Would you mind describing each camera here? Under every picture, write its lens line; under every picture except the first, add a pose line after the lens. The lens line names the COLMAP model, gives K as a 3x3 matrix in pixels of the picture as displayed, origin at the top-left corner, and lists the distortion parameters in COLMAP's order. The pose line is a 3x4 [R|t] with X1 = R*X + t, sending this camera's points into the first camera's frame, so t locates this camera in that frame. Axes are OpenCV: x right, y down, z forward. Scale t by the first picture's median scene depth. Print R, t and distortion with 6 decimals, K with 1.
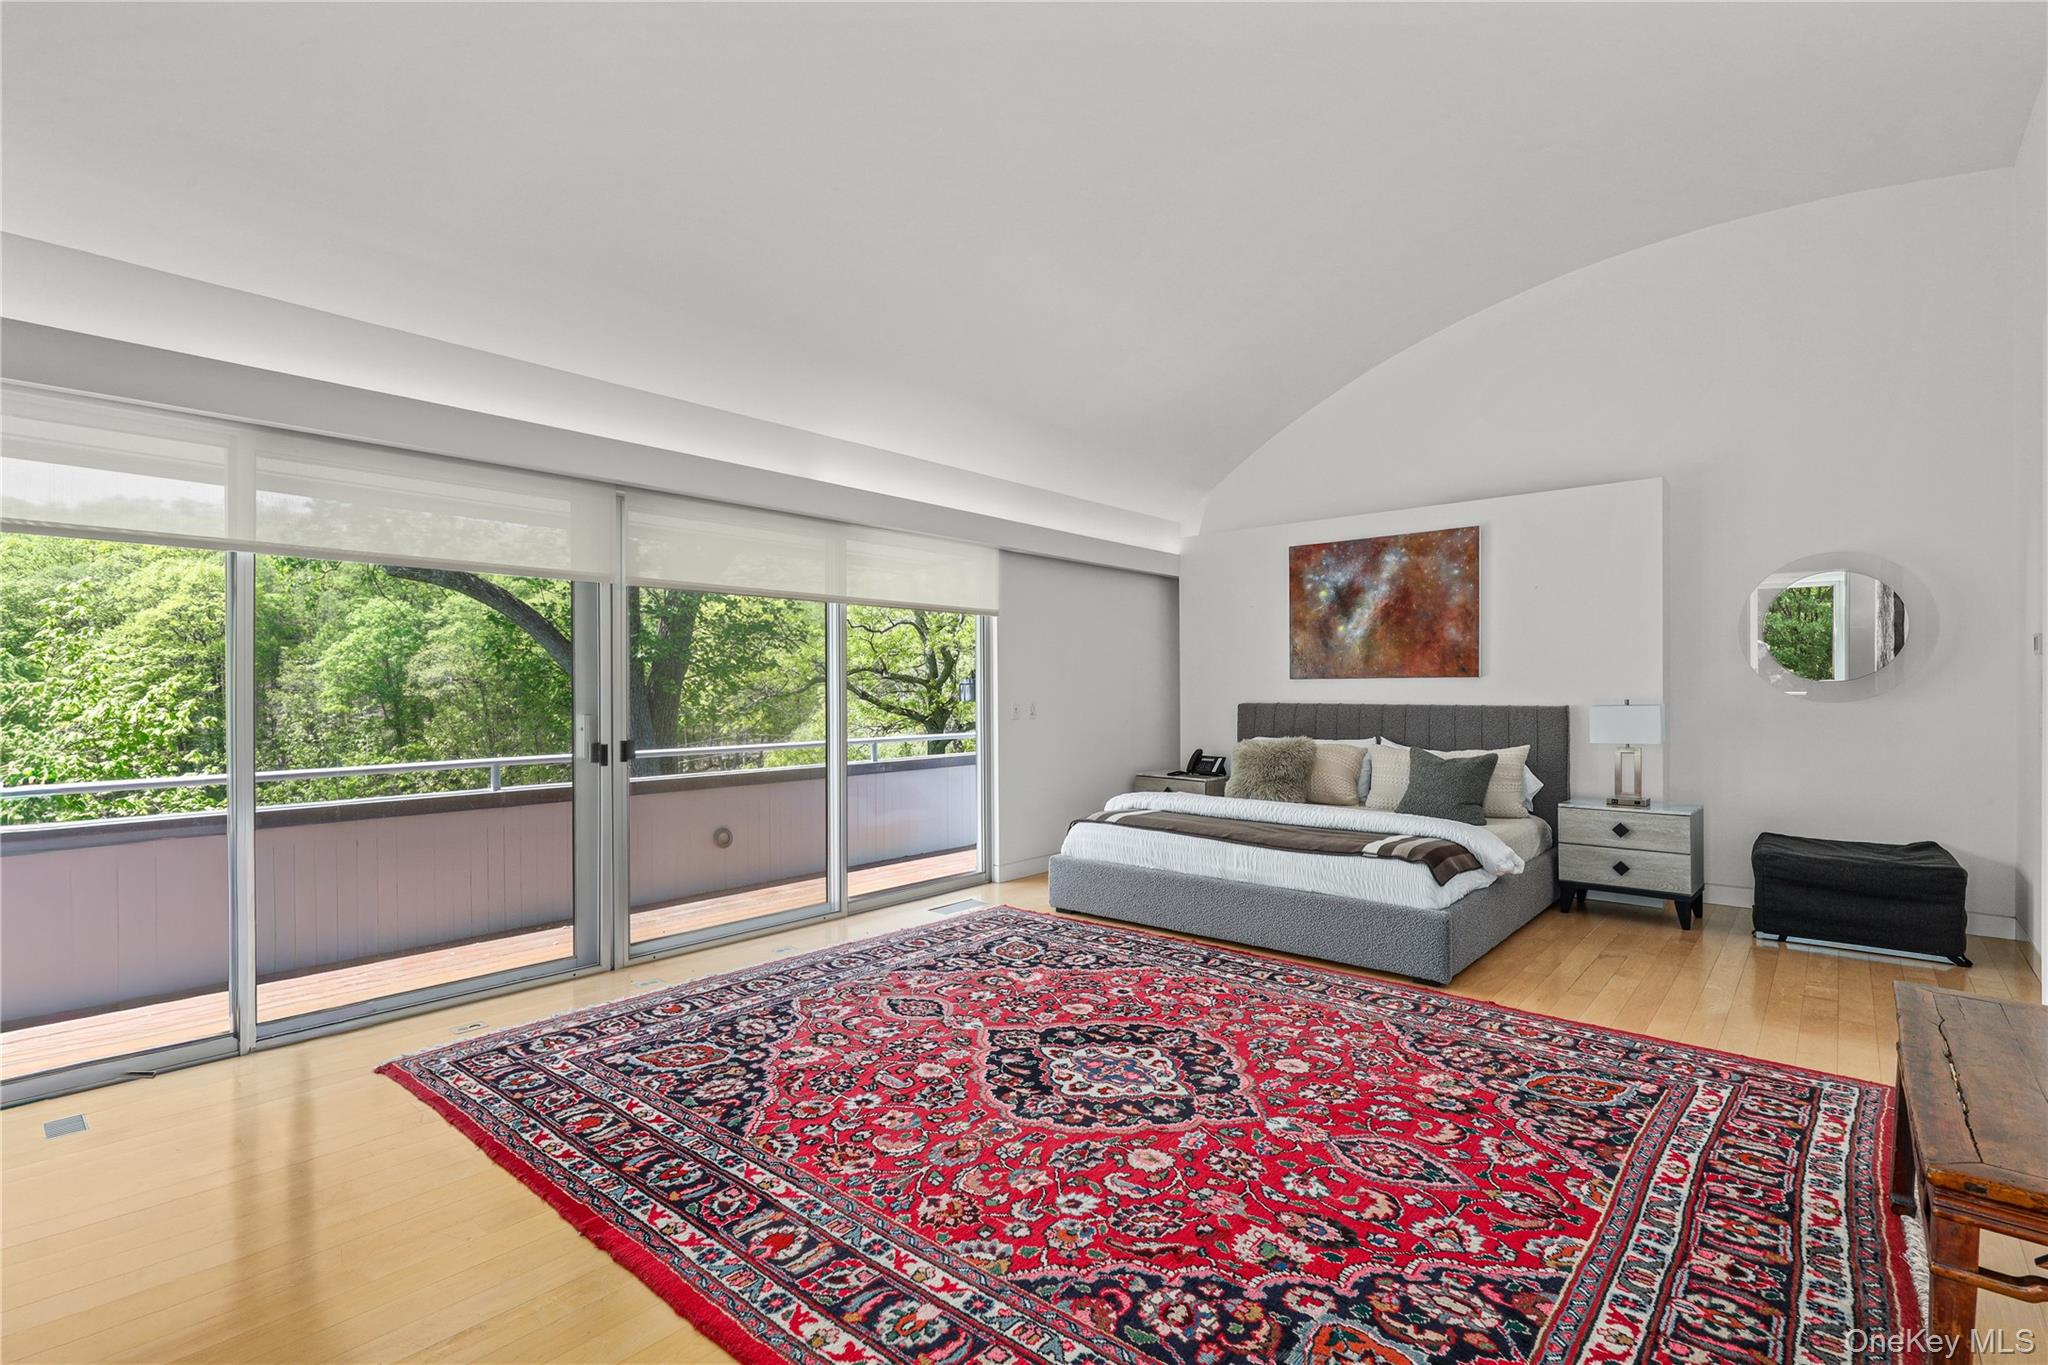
lens RADIAL K [[932.6, 0, 1024.0], [0, 932.6, 682.5], [0, 0, 1]] dist [0.003848, 0.000366]
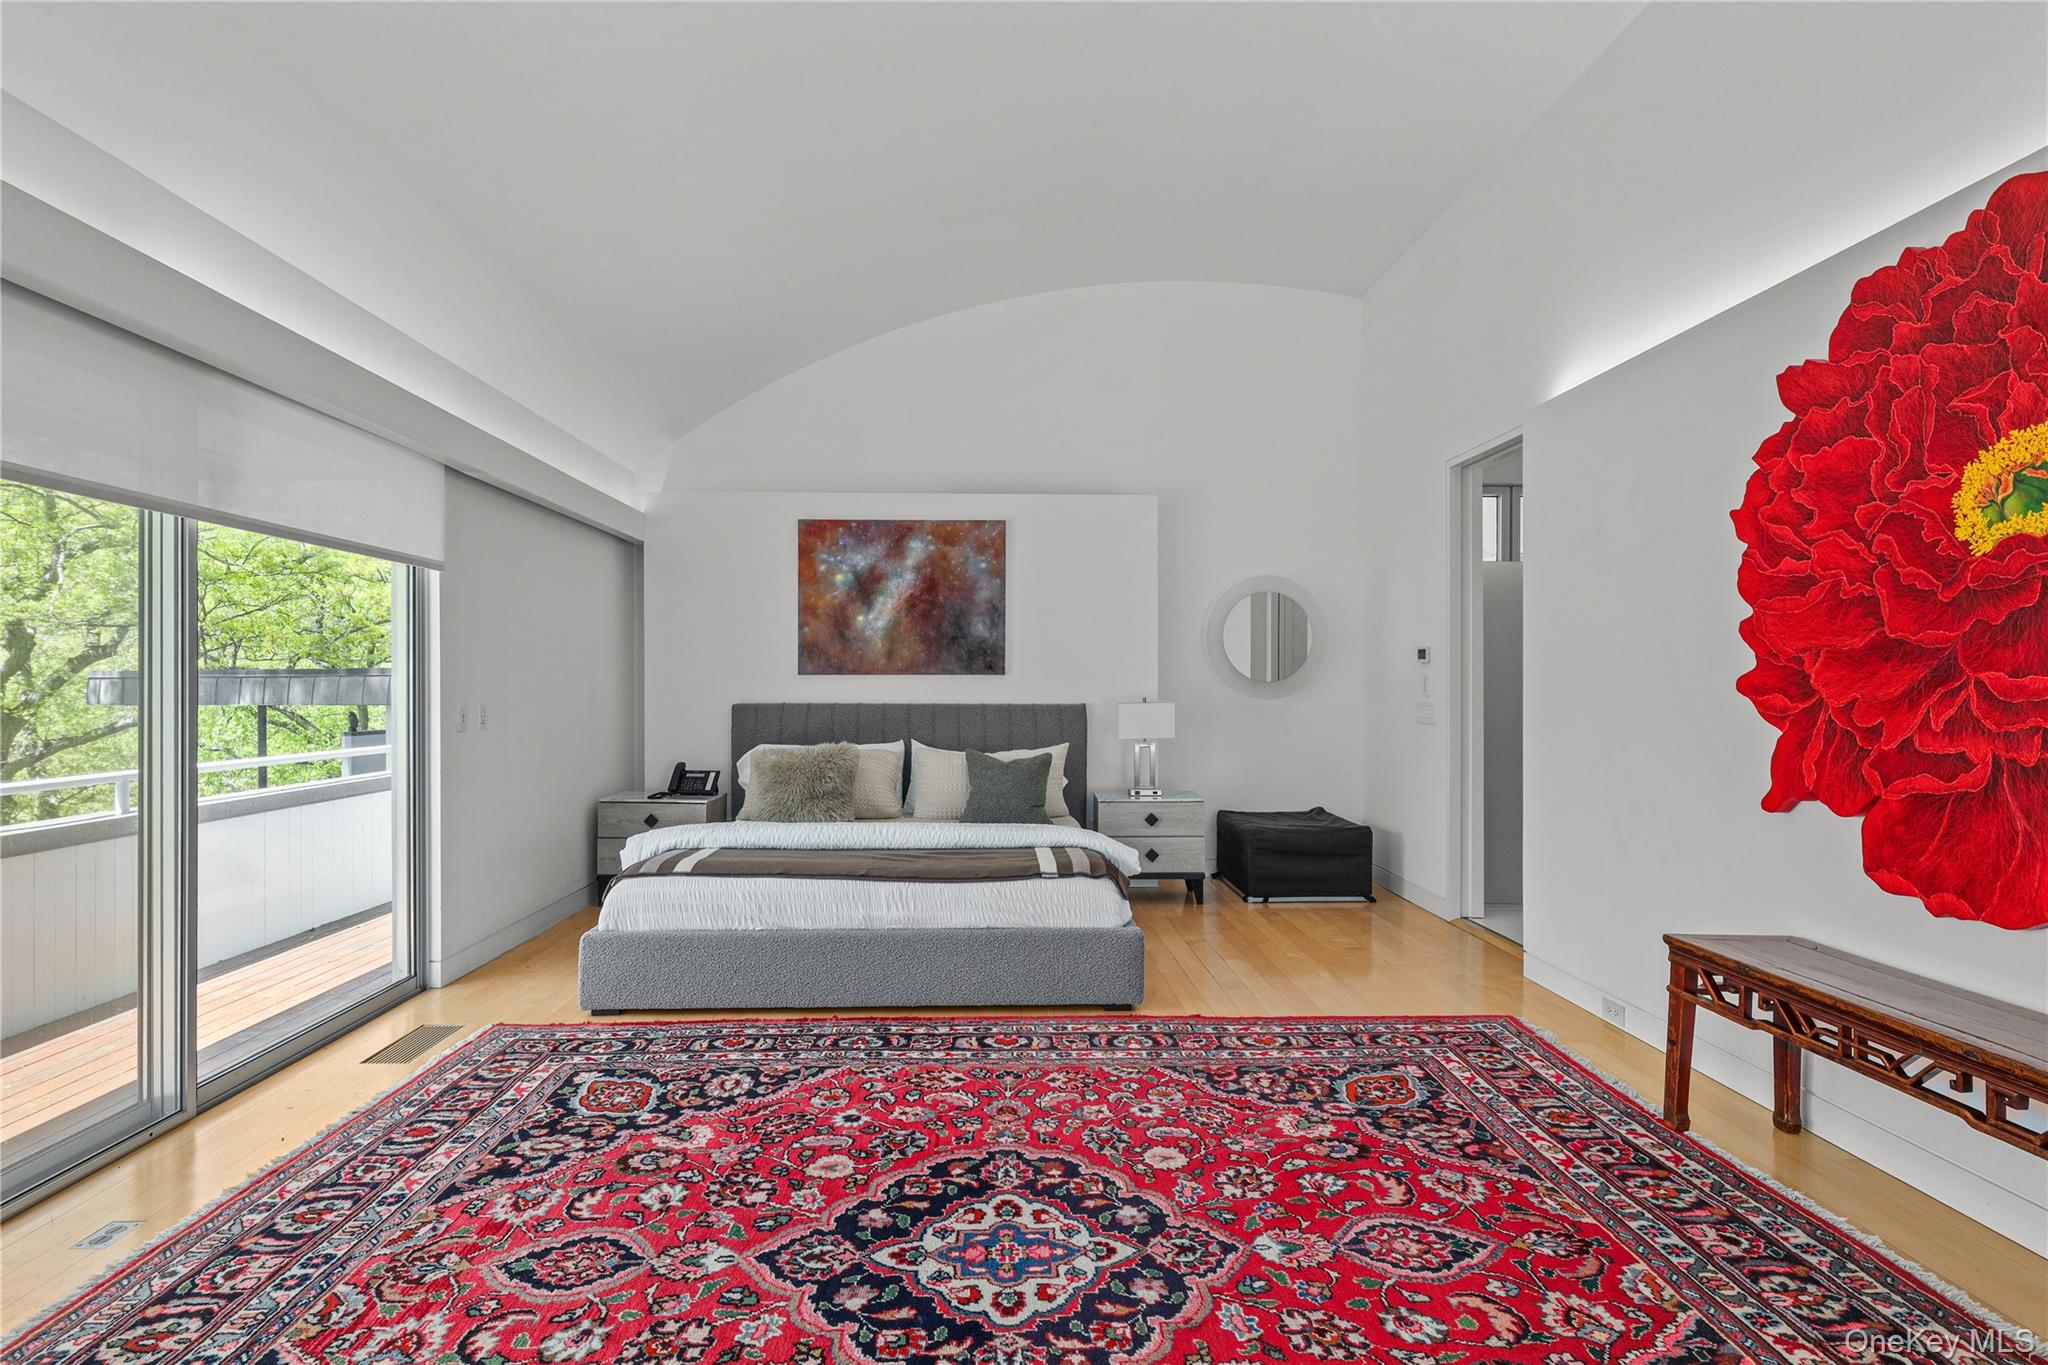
lens RADIAL K [[970.9, 0, 1024.0], [0, 970.9, 682.5], [0, 0, 1]] dist [0.003326, -0.000340]
pose [[0.736151, 0.006707, 0.676784, -0.267987], [-0.007597, 0.999970, -0.001646, 0.005040], [-0.676775, -0.003930, 0.736179, 0.346398]]
